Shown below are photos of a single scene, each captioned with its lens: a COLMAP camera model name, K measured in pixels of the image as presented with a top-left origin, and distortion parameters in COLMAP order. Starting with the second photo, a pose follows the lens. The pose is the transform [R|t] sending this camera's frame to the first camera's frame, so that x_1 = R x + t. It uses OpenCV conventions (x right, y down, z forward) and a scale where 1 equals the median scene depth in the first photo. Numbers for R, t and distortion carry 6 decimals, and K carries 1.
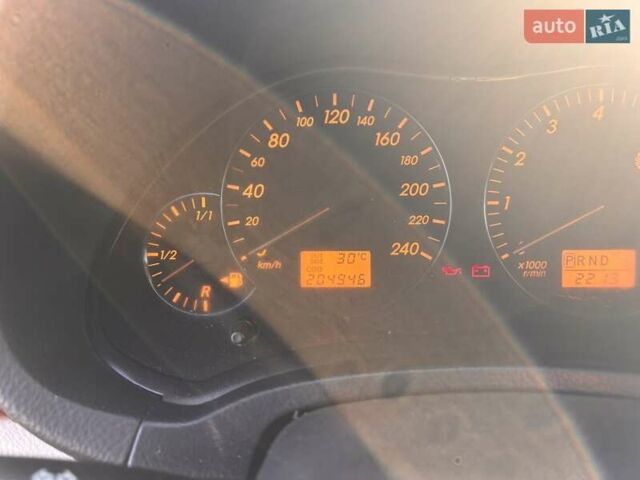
lens RADIAL K [[486.2, 0, 319.2], [0, 486.2, 240.2], [0, 0, 1]] dist [0.103937, 0.001175]
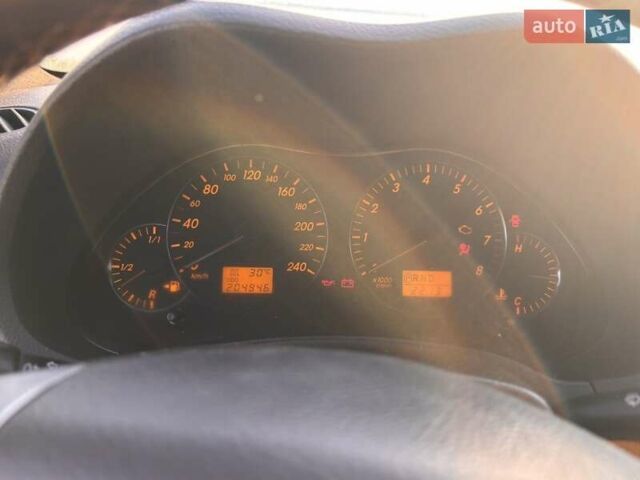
lens RADIAL K [[486.2, 0, 321.7], [0, 486.2, 243.3], [0, 0, 1]] dist [0.103937, 0.001175]
pose [[0.981223, 0.032050, 0.190196, -0.030014], [-0.024696, 0.998858, -0.040912, 0.005571], [-0.191290, 0.035446, 0.980893, -0.454775]]
